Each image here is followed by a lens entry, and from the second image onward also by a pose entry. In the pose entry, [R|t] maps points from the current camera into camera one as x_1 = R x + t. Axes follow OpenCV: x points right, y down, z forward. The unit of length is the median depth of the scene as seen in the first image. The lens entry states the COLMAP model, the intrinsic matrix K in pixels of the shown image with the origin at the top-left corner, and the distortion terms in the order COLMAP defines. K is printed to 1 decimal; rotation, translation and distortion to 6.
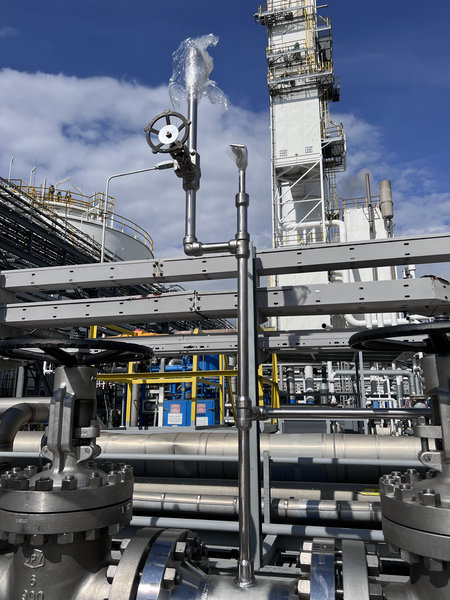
lens RADIAL K [[455.6, 0, 225.0], [0, 455.6, 300.0], [0, 0, 1]] dist [0.084463, -0.079504]
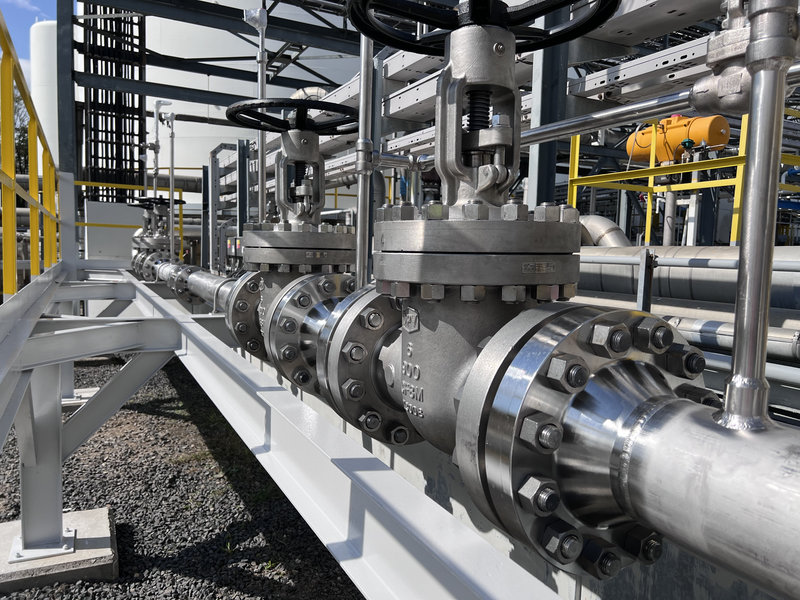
lens RADIAL K [[607.4, 0, 400.0], [0, 607.4, 300.0], [0, 0, 1]] dist [0.084463, -0.079504]
pose [[0.668571, 0.083906, -0.738900, 0.509436], [0.138509, 0.962177, 0.234586, 0.122800], [0.730636, -0.259182, 0.631662, 0.103086]]
